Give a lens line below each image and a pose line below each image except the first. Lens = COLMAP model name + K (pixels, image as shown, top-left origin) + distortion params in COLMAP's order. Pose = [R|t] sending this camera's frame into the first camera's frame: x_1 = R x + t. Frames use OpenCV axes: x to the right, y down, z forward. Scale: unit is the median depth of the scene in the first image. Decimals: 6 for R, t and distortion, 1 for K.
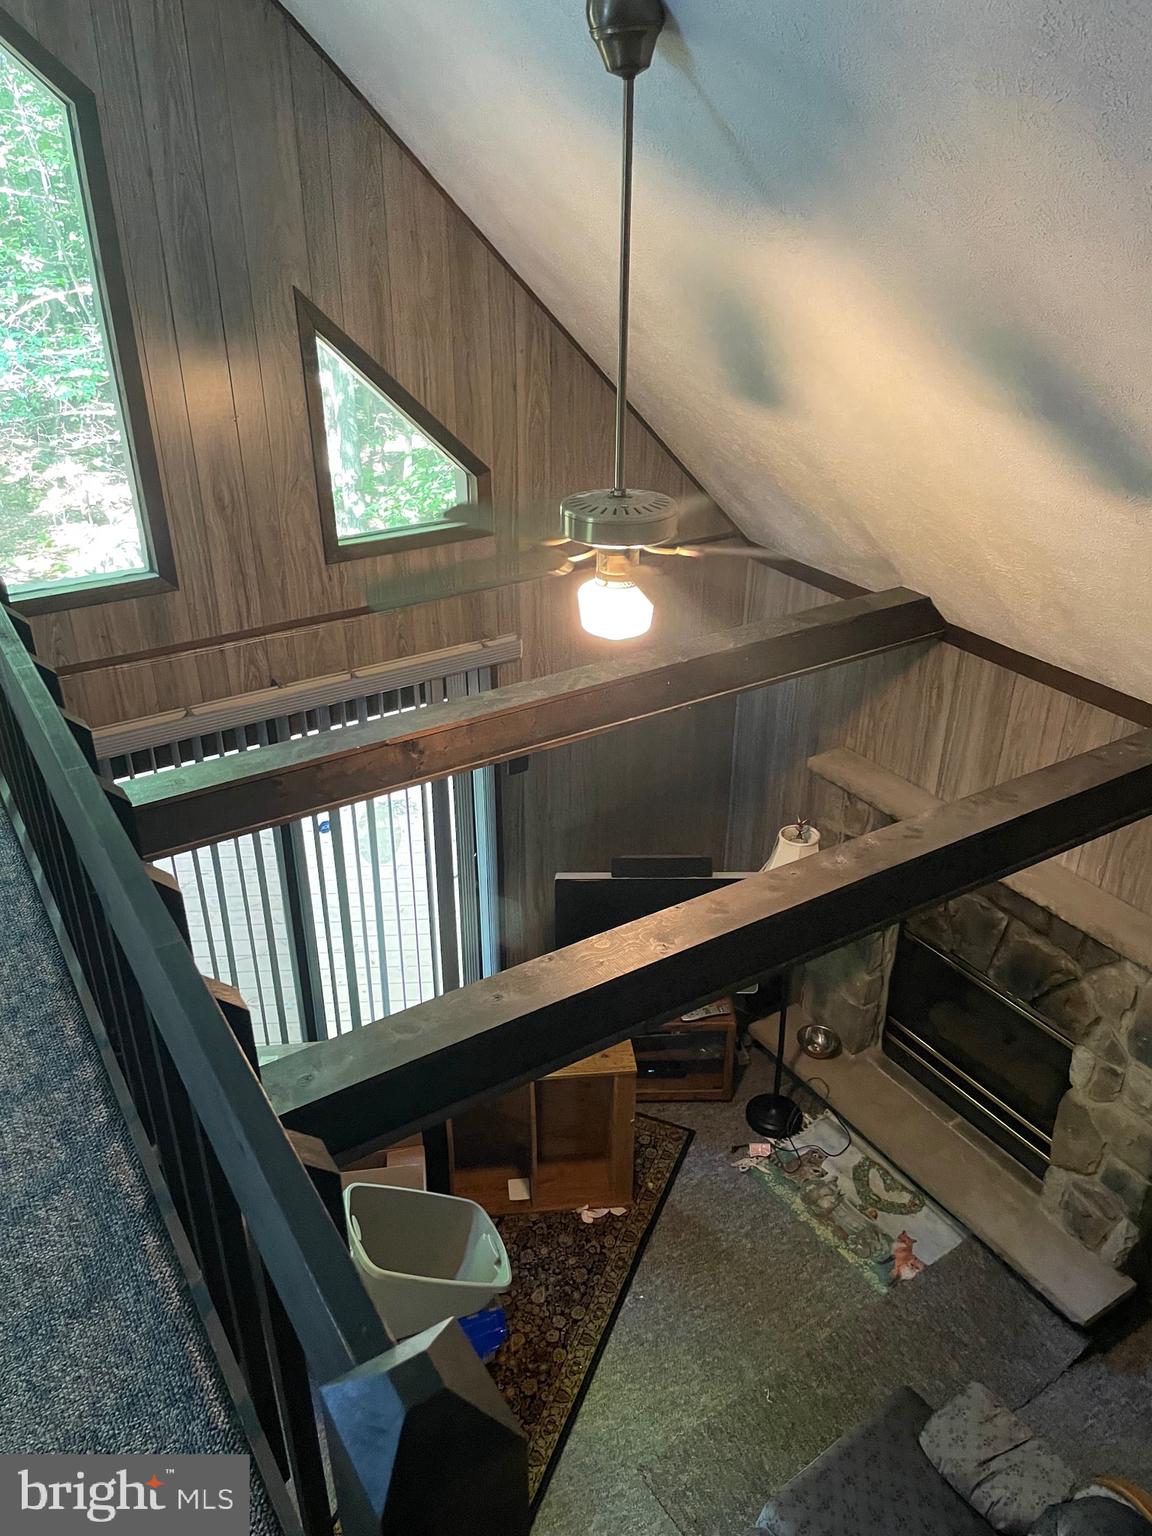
lens RADIAL K [[1158.8, 0, 572.4], [0, 1158.8, 769.4], [0, 0, 1]] dist [0.040121, -0.017037]
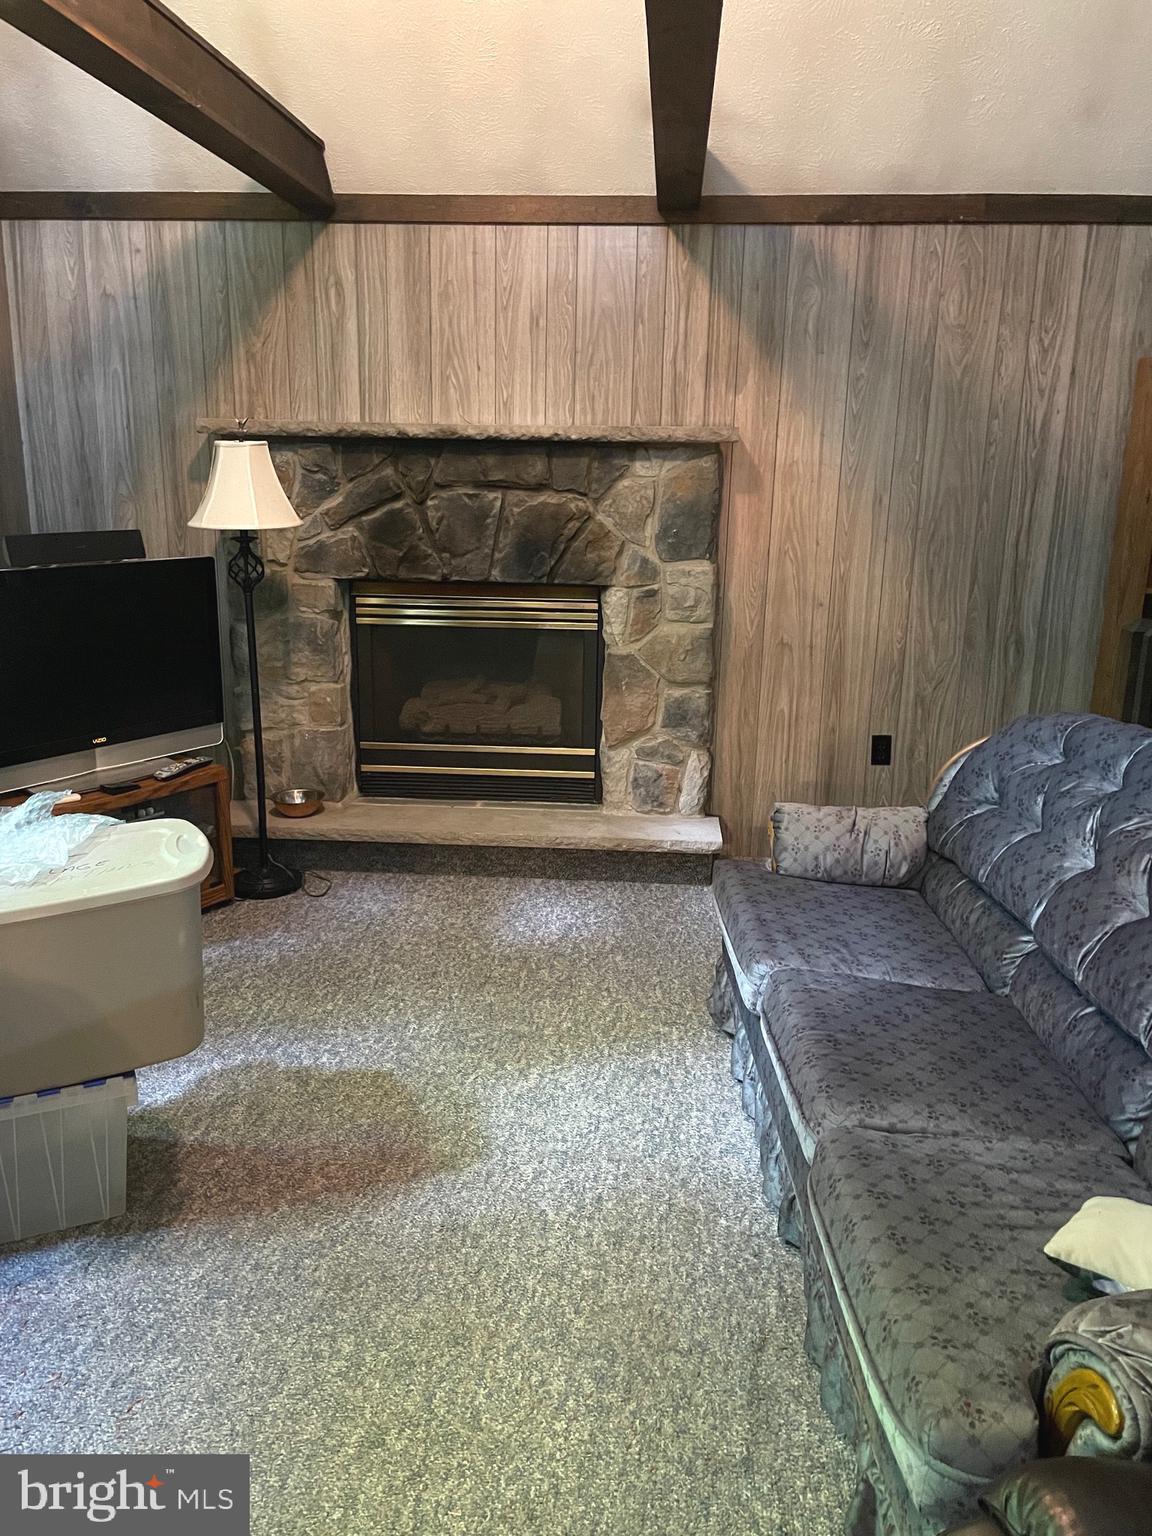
lens RADIAL K [[1158.8, 0, 569.4], [0, 1158.8, 764.1], [0, 0, 1]] dist [0.040121, -0.017037]
pose [[0.592353, -0.200527, 0.780325, -0.365349], [0.372780, 0.926838, -0.044803, 0.393232], [-0.714250, 0.317429, 0.623767, 0.453173]]
